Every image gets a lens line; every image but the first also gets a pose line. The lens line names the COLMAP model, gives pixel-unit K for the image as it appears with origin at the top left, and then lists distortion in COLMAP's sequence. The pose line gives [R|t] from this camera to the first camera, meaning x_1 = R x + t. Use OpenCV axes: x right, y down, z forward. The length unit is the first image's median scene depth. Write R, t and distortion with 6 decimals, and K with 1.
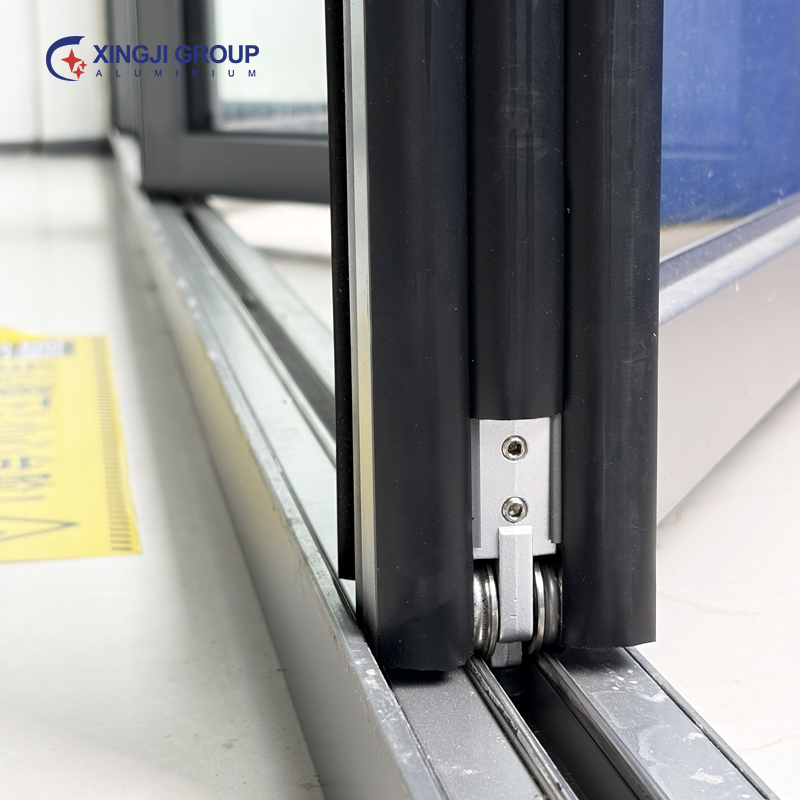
lens RADIAL K [[1822.4, 0, 399.8], [0, 1822.4, 400.0], [0, 0, 1]] dist [-0.324832, 0.000000]
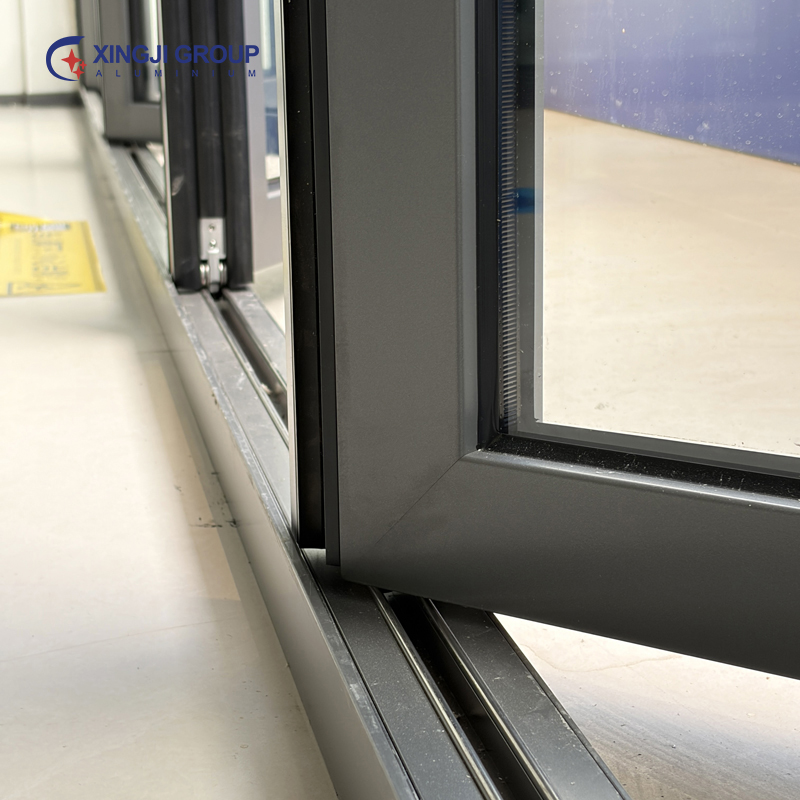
lens RADIAL K [[1822.4, 0, 400.5], [0, 1822.4, 400.0], [0, 0, 1]] dist [-0.324832, 0.000000]
pose [[0.999755, -0.005802, 0.021358, 0.089372], [0.004955, 0.999208, 0.039475, 0.056869], [-0.021570, -0.039359, 0.998992, -0.643768]]
